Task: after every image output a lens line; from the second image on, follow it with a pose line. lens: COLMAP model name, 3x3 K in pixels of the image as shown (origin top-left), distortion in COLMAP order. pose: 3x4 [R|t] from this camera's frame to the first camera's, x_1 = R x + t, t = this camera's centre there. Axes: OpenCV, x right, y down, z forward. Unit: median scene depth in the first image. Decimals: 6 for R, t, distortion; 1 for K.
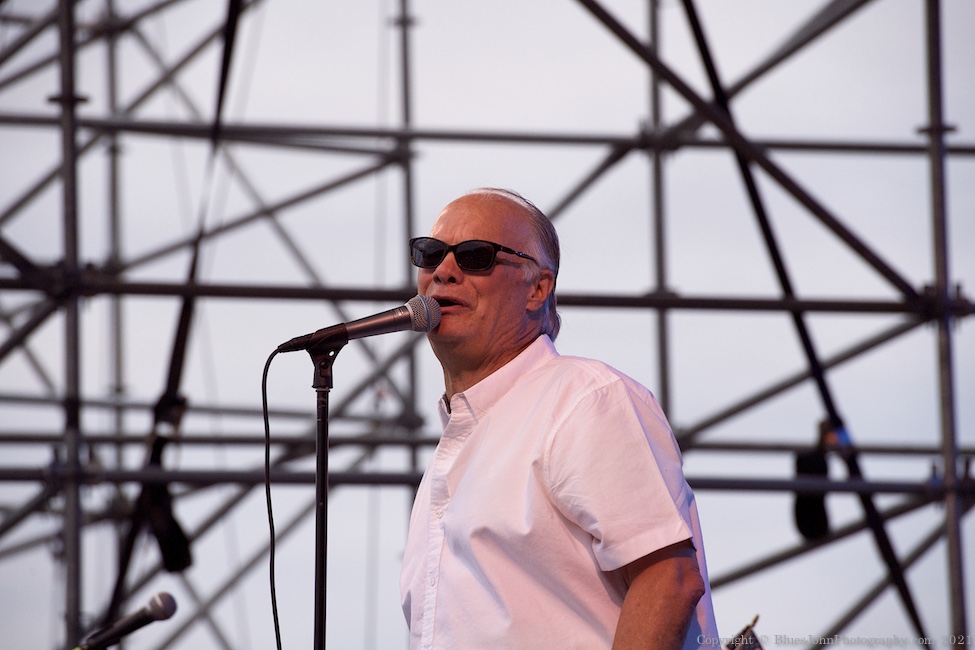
lens RADIAL K [[5862.2, 0, 486.8], [0, 5862.2, 324.8], [0, 0, 1]] dist [1.632933, 0.000000]
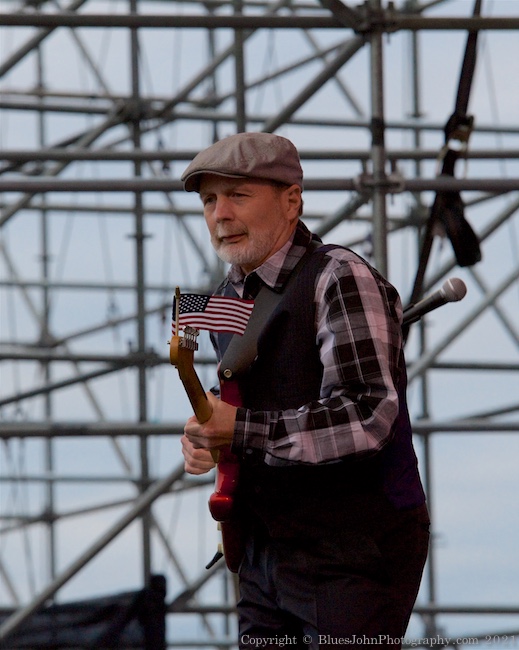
lens RADIAL K [[3528.7, 0, 259.1], [0, 3528.7, 324.5], [0, 0, 1]] dist [0.913917, 0.000000]
pose [[0.994245, -0.011836, -0.106478, -0.018644], [0.018853, 0.997698, 0.065138, 0.006525], [0.105462, -0.066771, 0.992179, 0.291214]]
